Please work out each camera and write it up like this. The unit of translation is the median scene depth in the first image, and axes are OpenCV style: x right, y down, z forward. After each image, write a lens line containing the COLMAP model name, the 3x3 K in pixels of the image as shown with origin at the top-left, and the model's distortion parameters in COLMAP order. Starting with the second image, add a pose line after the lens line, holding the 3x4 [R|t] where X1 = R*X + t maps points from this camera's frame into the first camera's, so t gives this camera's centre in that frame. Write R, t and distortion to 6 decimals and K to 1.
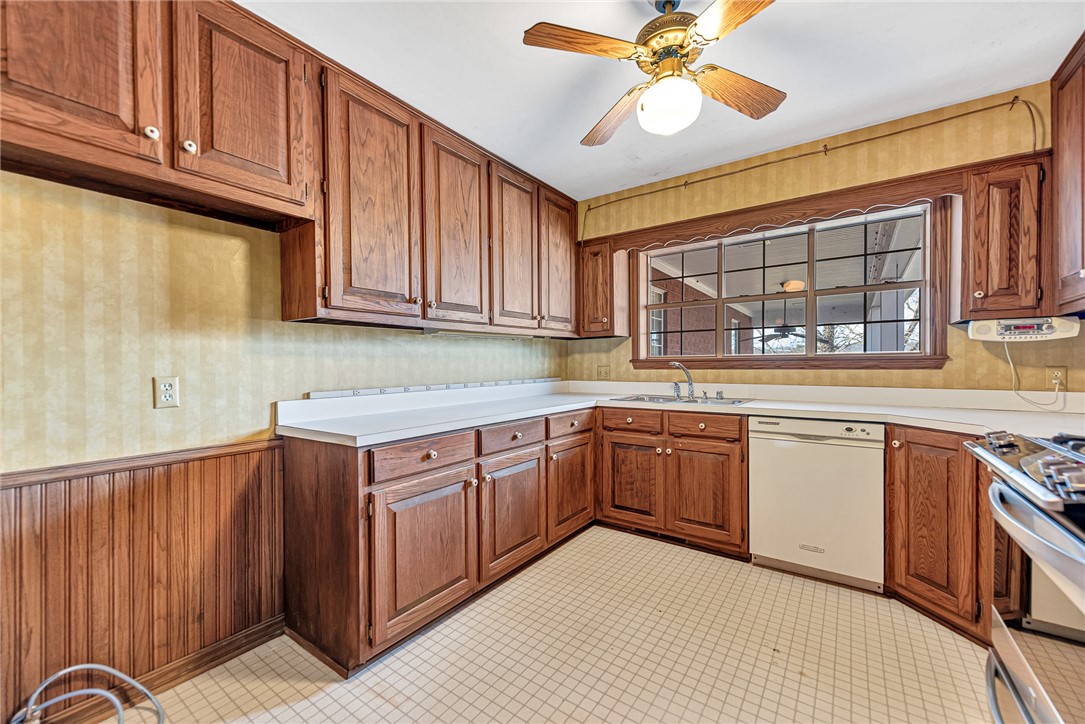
lens RADIAL K [[427.8, 0, 546.0], [0, 427.8, 367.6], [0, 0, 1]] dist [0.015666, -0.003094]
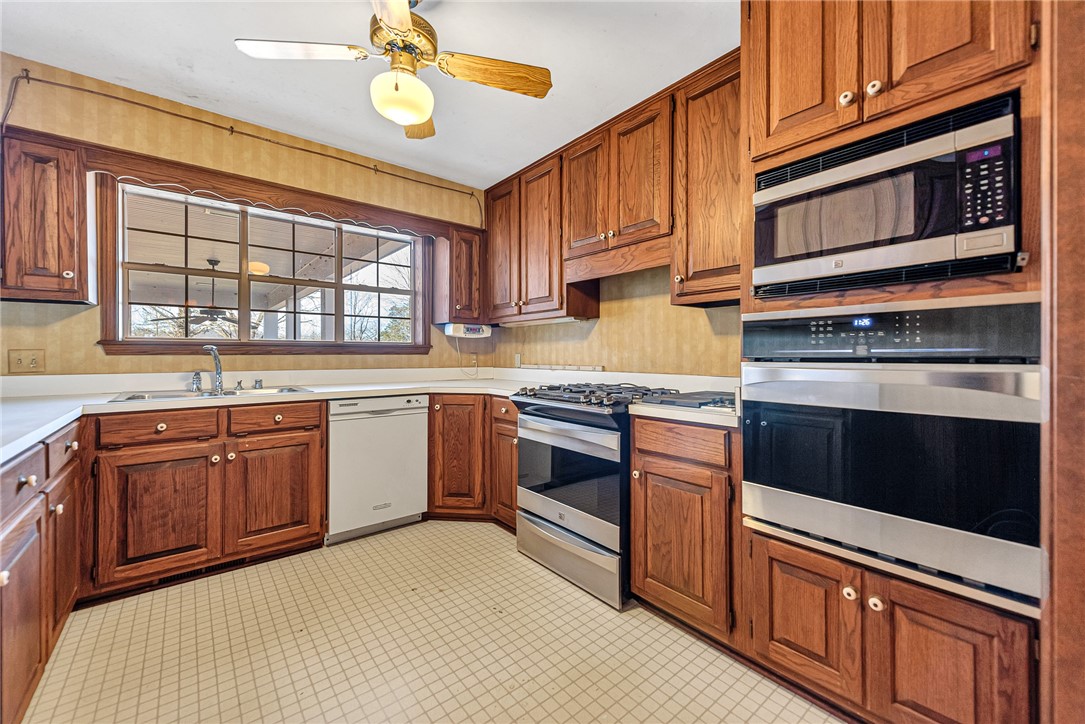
lens RADIAL K [[427.8, 0, 544.4], [0, 427.8, 354.7], [0, 0, 1]] dist [0.015666, -0.003094]
pose [[0.274542, 0.000223, 0.961575, -0.338741], [-0.000735, 1.000000, -0.000022, 0.003745], [-0.961575, -0.000700, 0.274542, 0.216817]]
